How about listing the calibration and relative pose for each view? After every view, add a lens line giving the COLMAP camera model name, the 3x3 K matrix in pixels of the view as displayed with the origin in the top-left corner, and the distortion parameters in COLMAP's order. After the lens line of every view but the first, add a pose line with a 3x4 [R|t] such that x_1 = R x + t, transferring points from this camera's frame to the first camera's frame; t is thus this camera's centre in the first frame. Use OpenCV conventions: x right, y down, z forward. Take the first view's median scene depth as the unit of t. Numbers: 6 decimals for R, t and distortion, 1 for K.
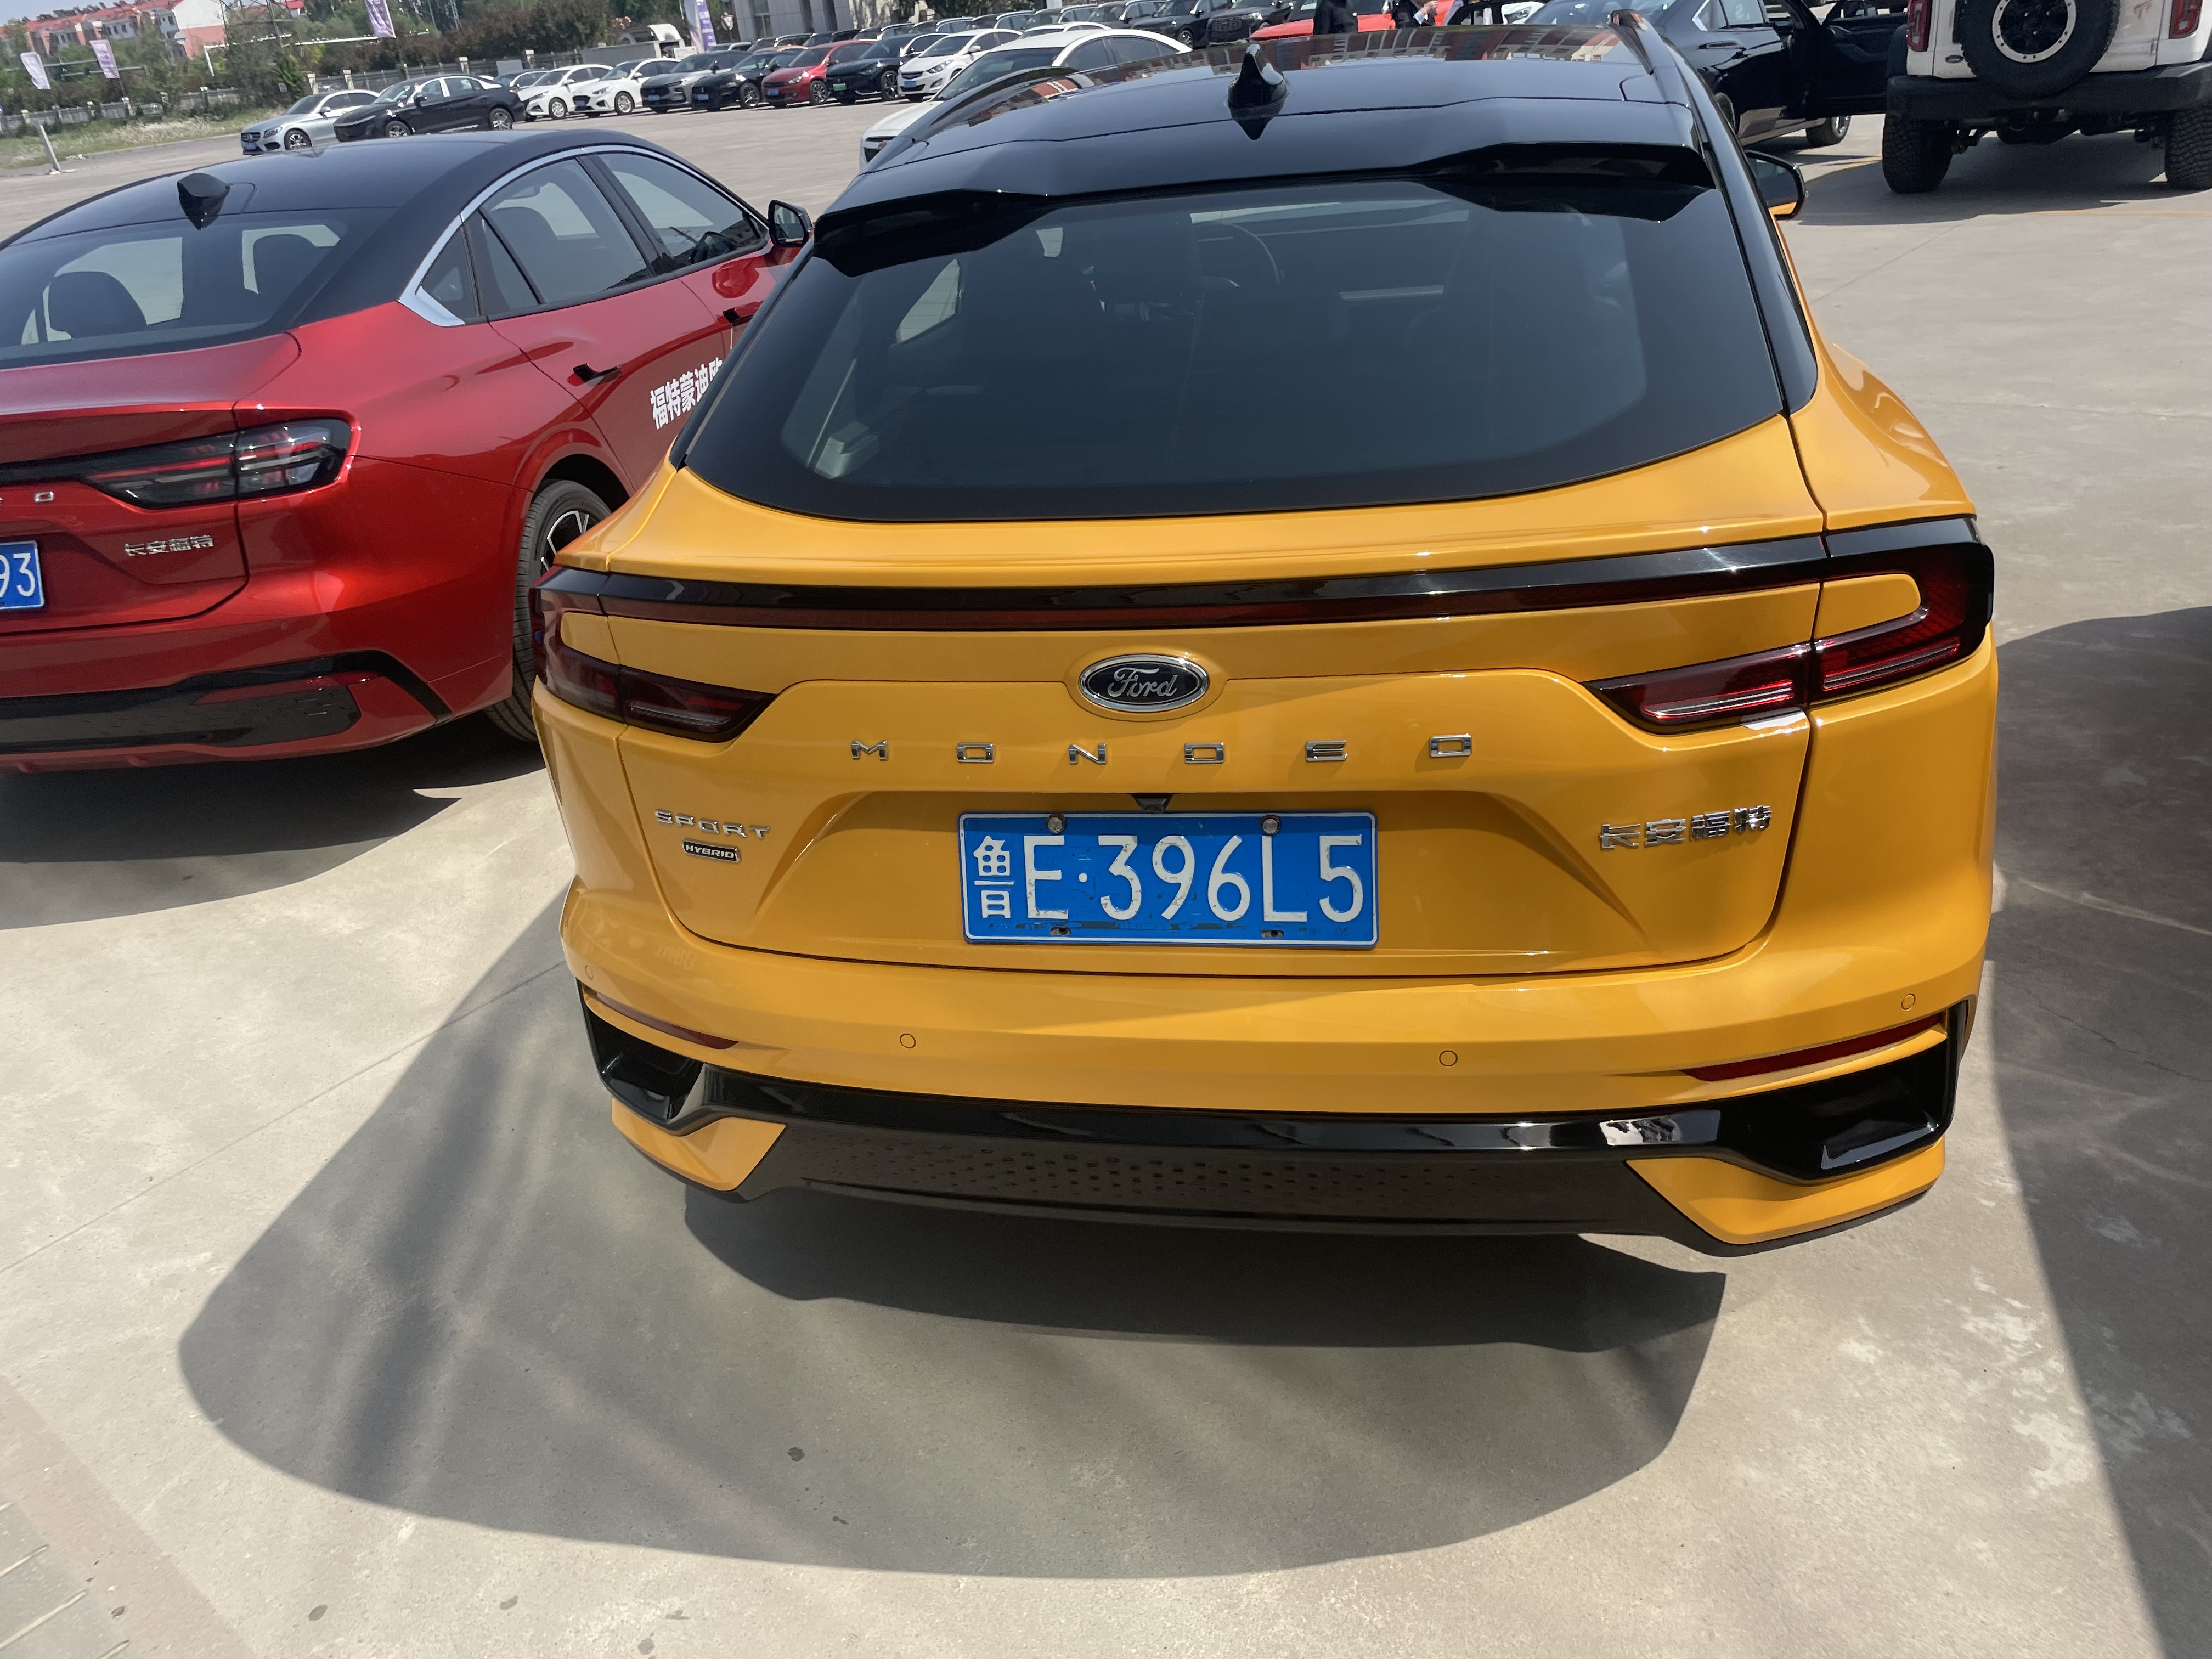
lens RADIAL K [[1697.1, 0, 1100.4], [0, 1697.1, 822.0], [0, 0, 1]] dist [0.085981, -0.105929]
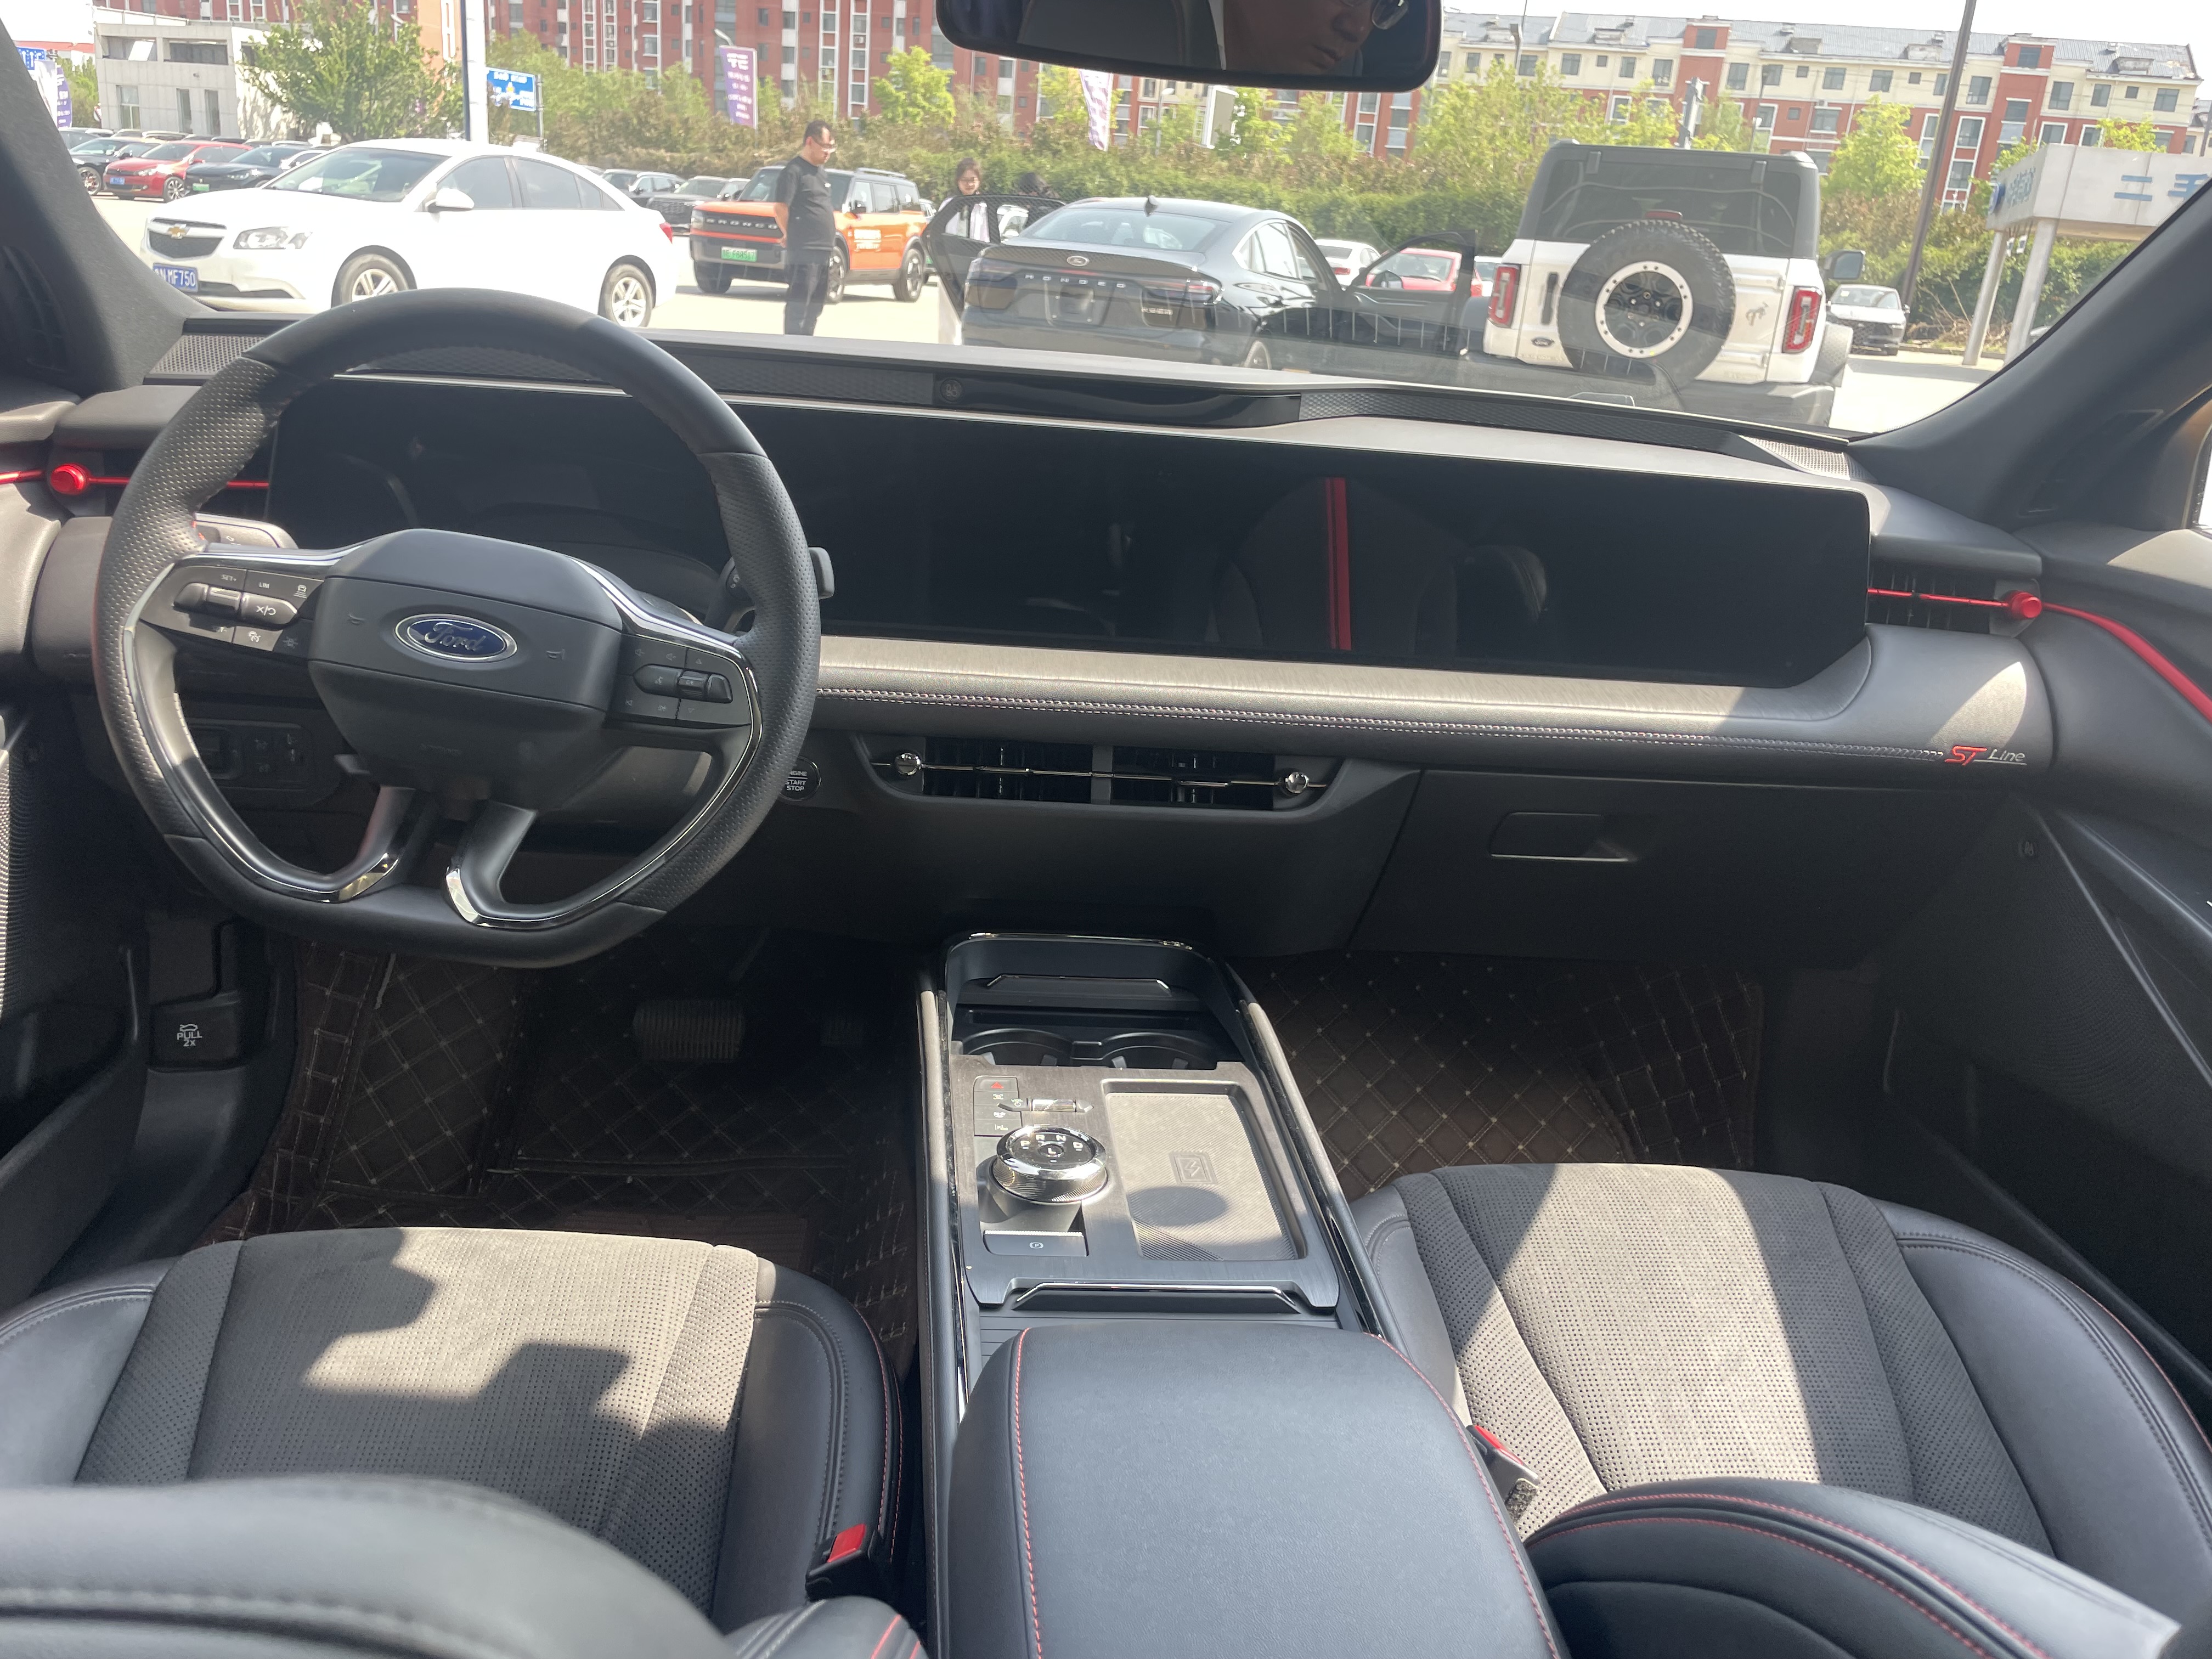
lens RADIAL K [[1697.1, 0, 1100.4], [0, 1697.1, 822.0], [0, 0, 1]] dist [0.085981, -0.105929]
pose [[0.941099, 0.066702, 0.331486, 0.026019], [-0.029051, 0.992675, -0.117272, -0.091407], [-0.336880, 0.100735, 0.936143, 0.272366]]
